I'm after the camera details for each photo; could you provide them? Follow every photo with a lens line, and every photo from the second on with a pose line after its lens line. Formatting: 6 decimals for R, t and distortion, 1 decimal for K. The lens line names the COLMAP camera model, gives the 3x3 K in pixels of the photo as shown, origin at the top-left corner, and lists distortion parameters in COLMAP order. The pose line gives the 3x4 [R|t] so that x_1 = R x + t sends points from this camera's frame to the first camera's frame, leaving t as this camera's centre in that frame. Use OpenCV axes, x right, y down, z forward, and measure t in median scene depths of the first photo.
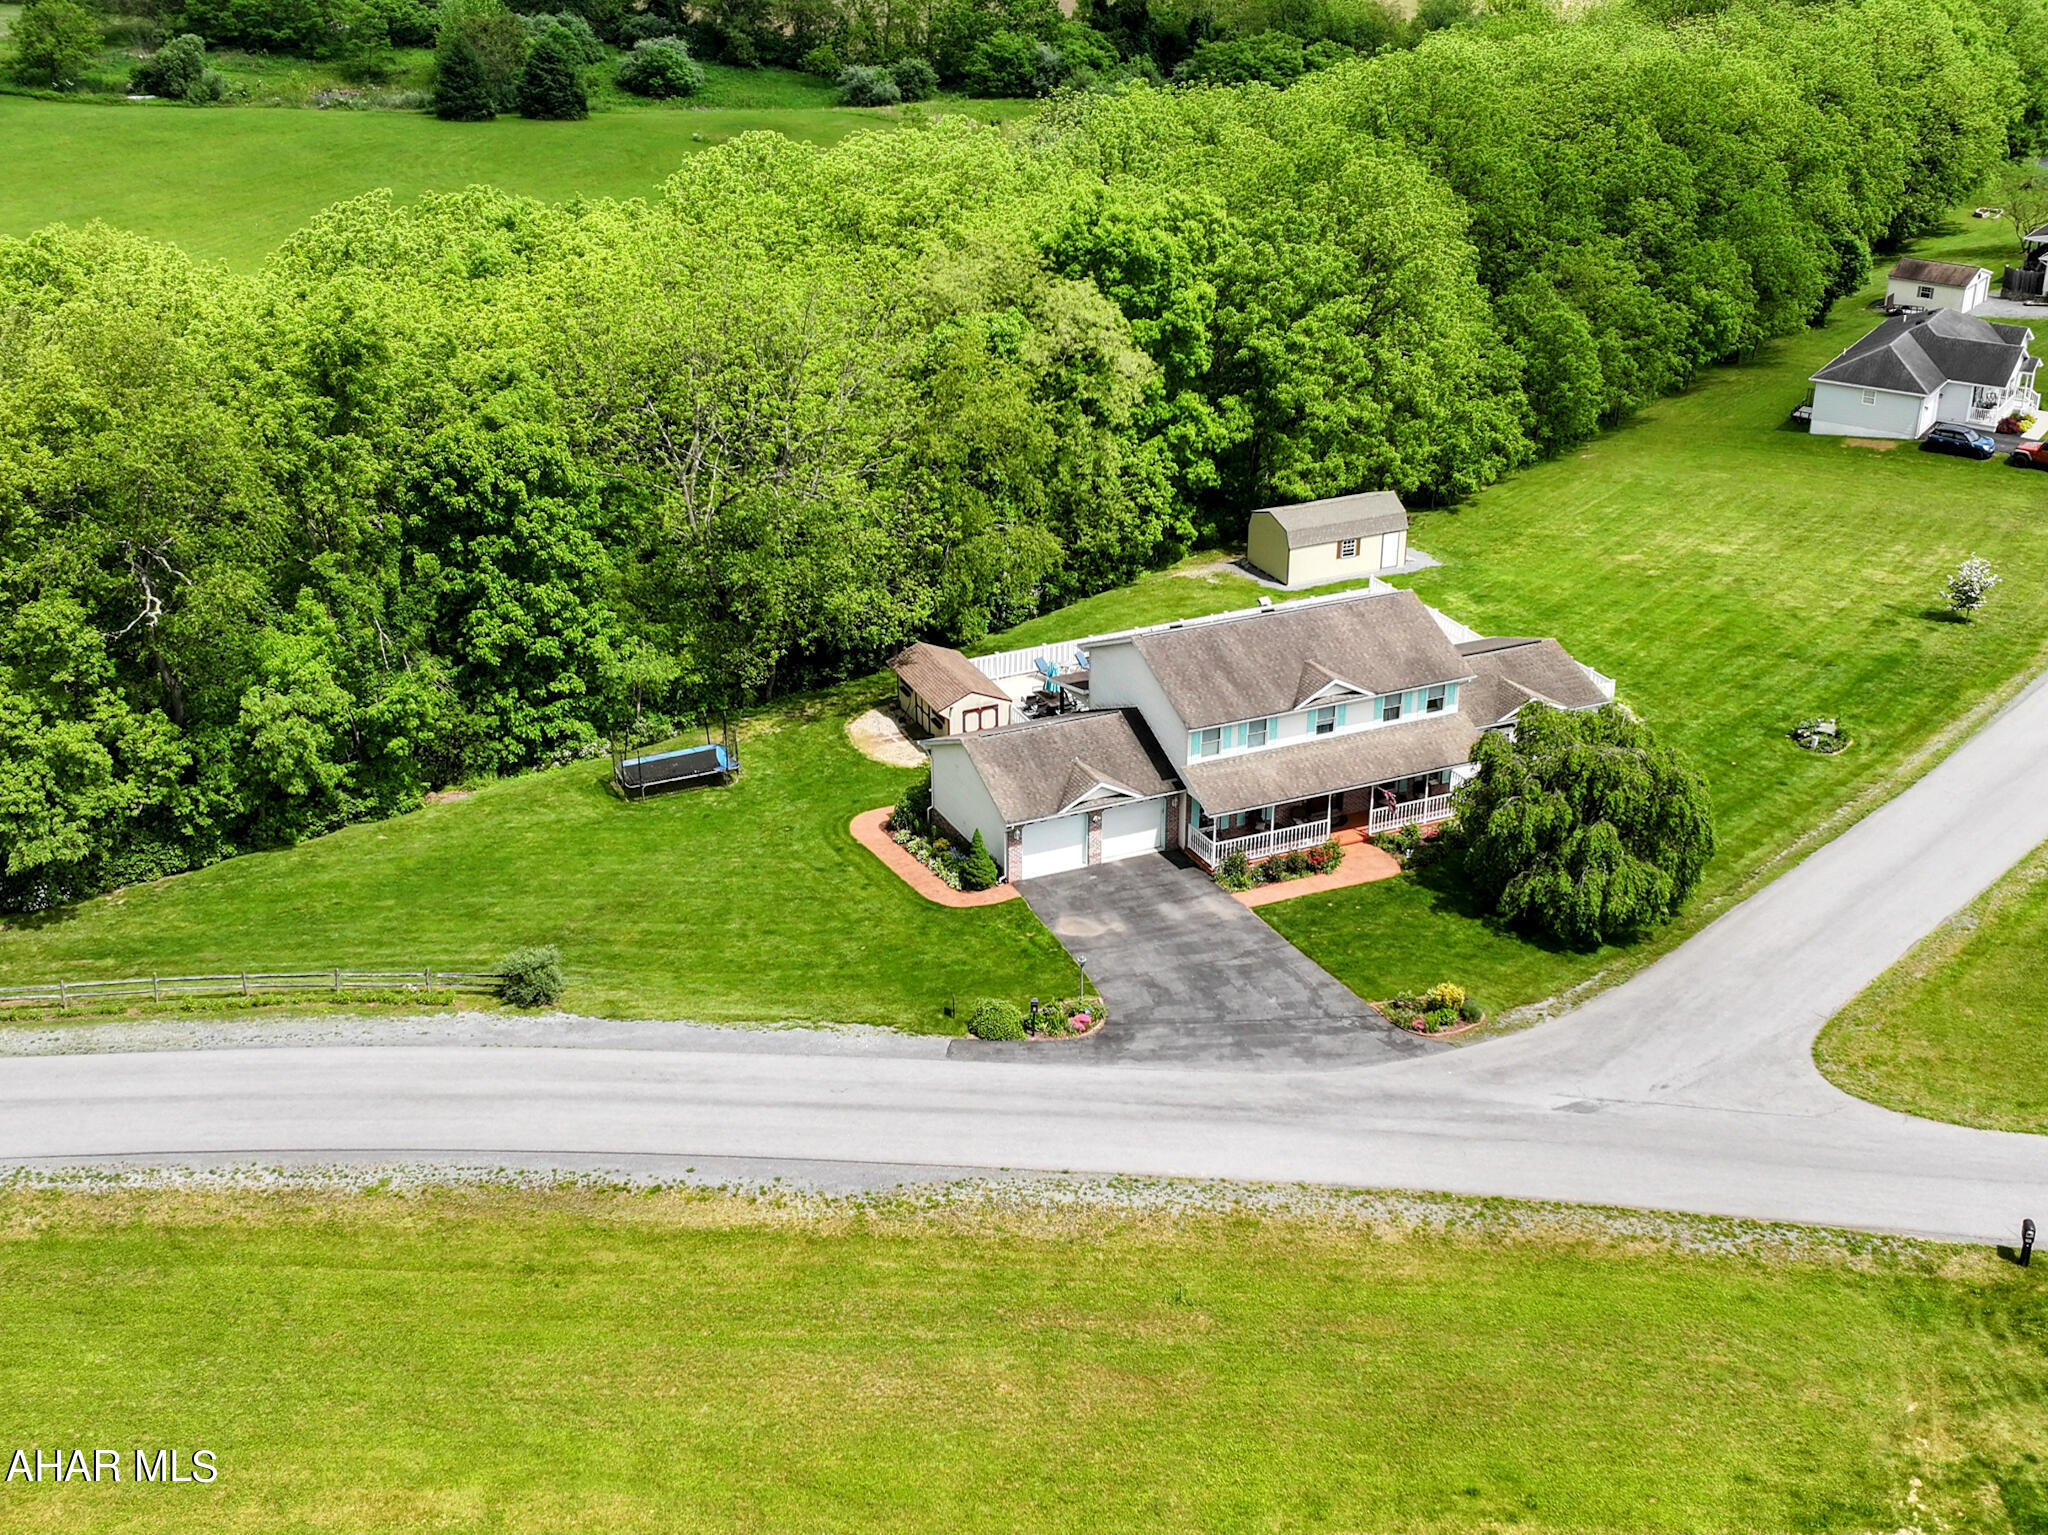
lens RADIAL K [[2480.1, 0, 1022.9], [0, 2480.1, 769.3], [0, 0, 1]] dist [0.009945, -0.019850]
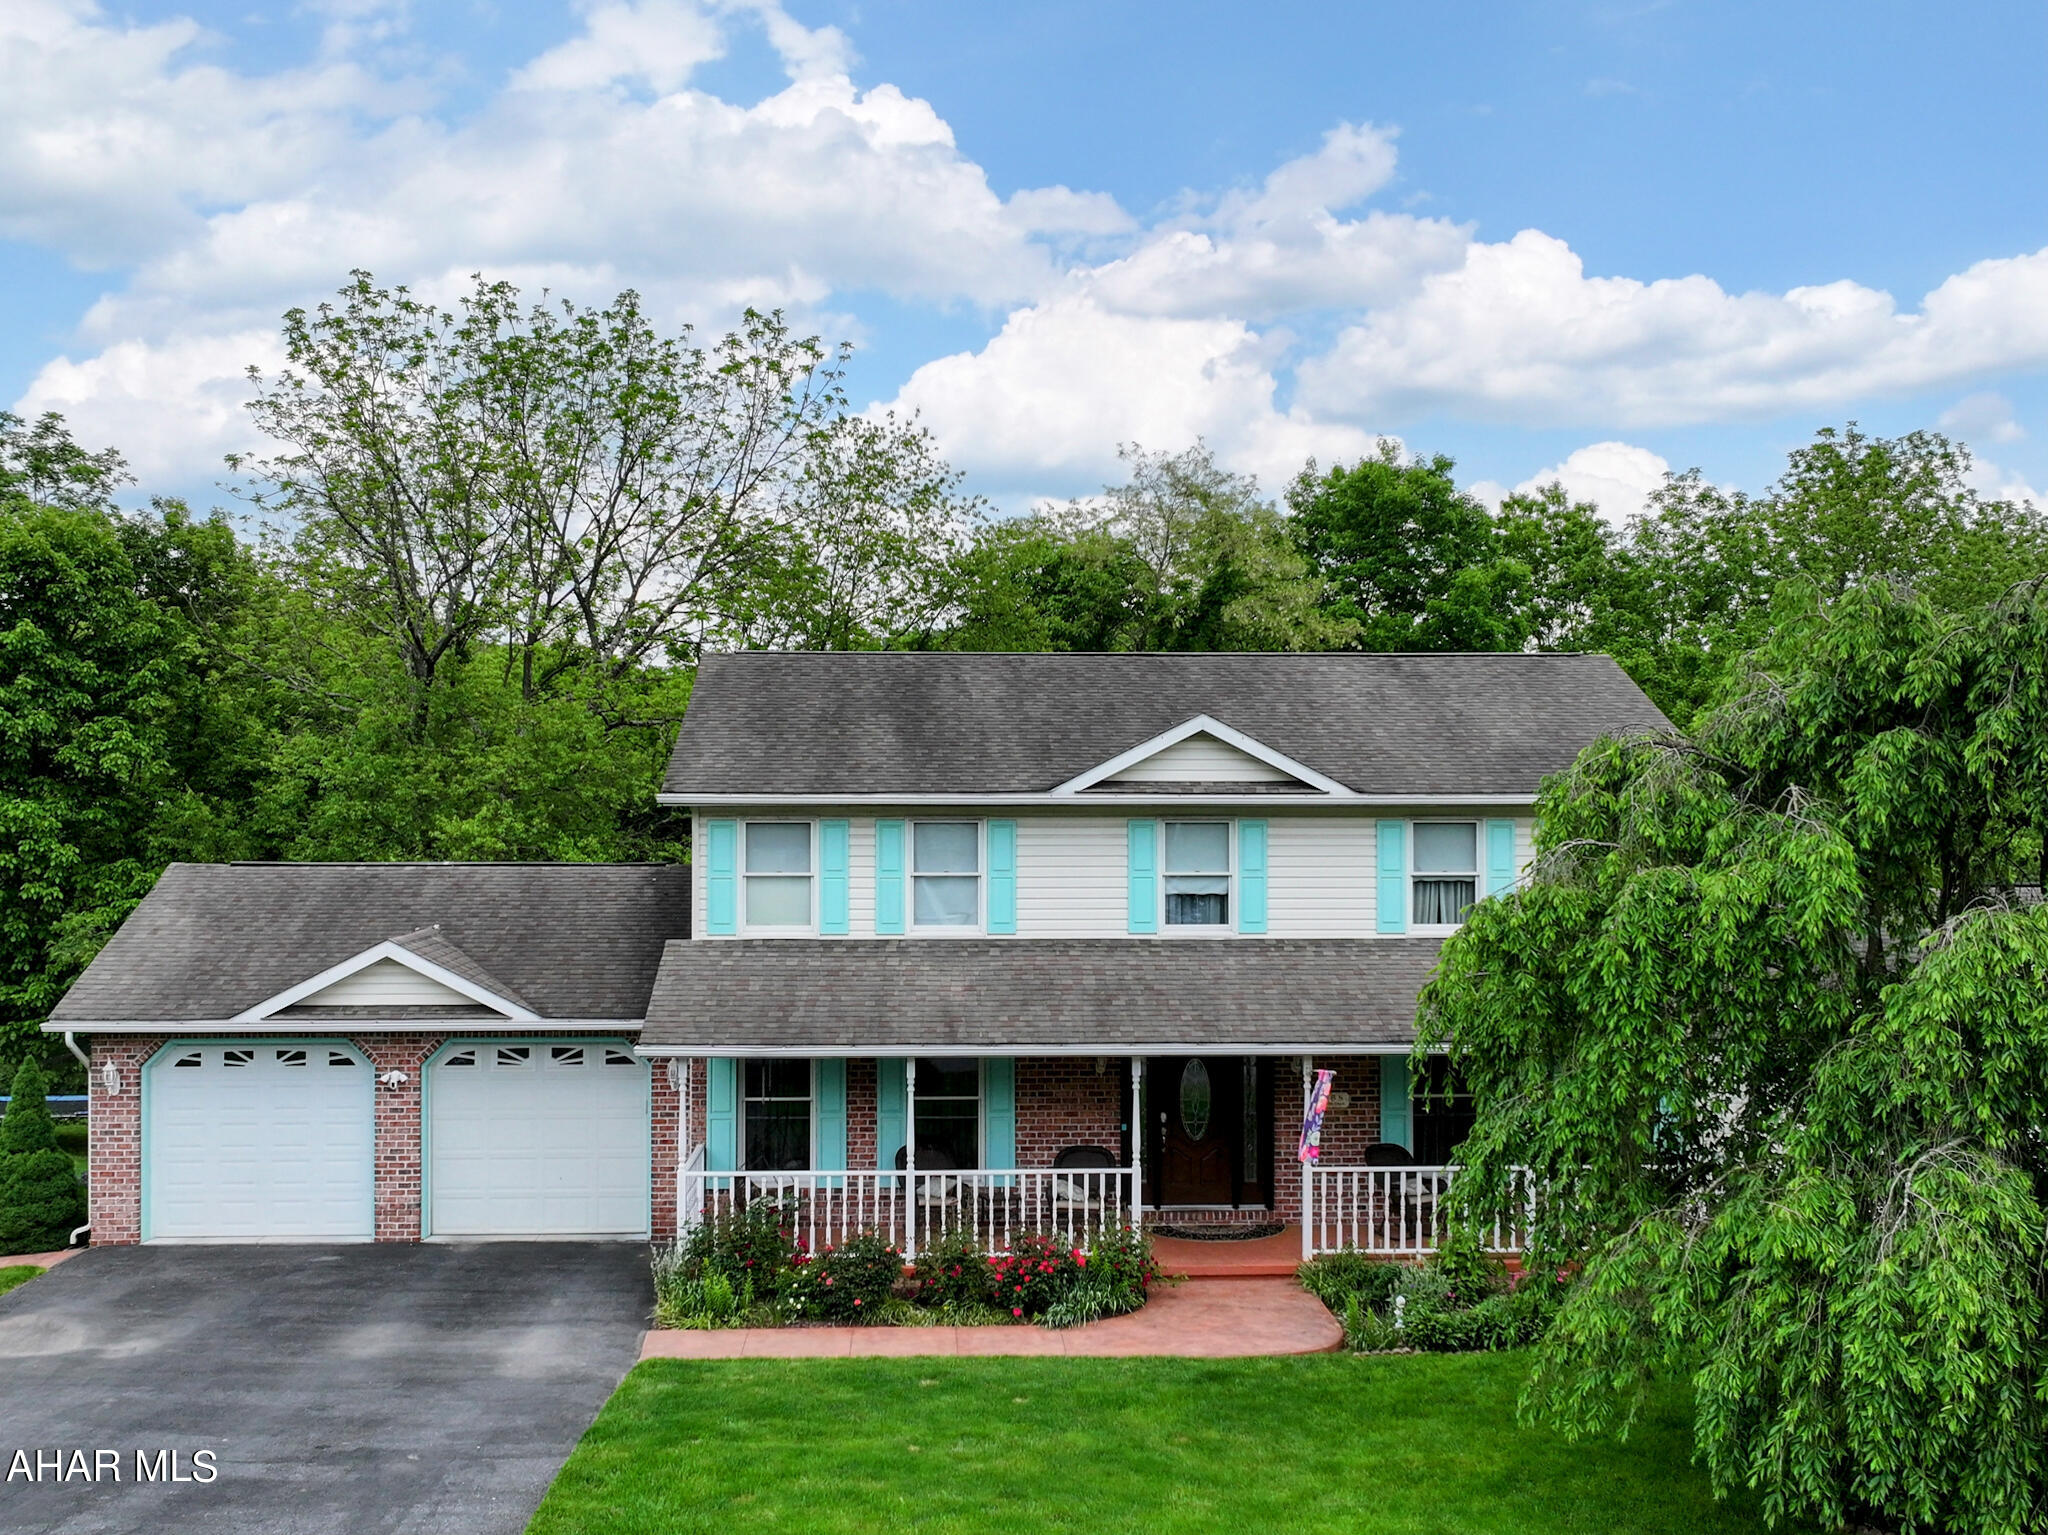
lens RADIAL K [[2130.8, 0, 1019.7], [0, 2130.8, 776.4], [0, 0, 1]] dist [0.002753, 0.004154]
pose [[0.925058, -0.005617, -0.379784, 0.204574], [-0.156730, 0.905151, -0.395142, 0.078816], [0.345982, 0.425053, 0.836437, 0.765058]]
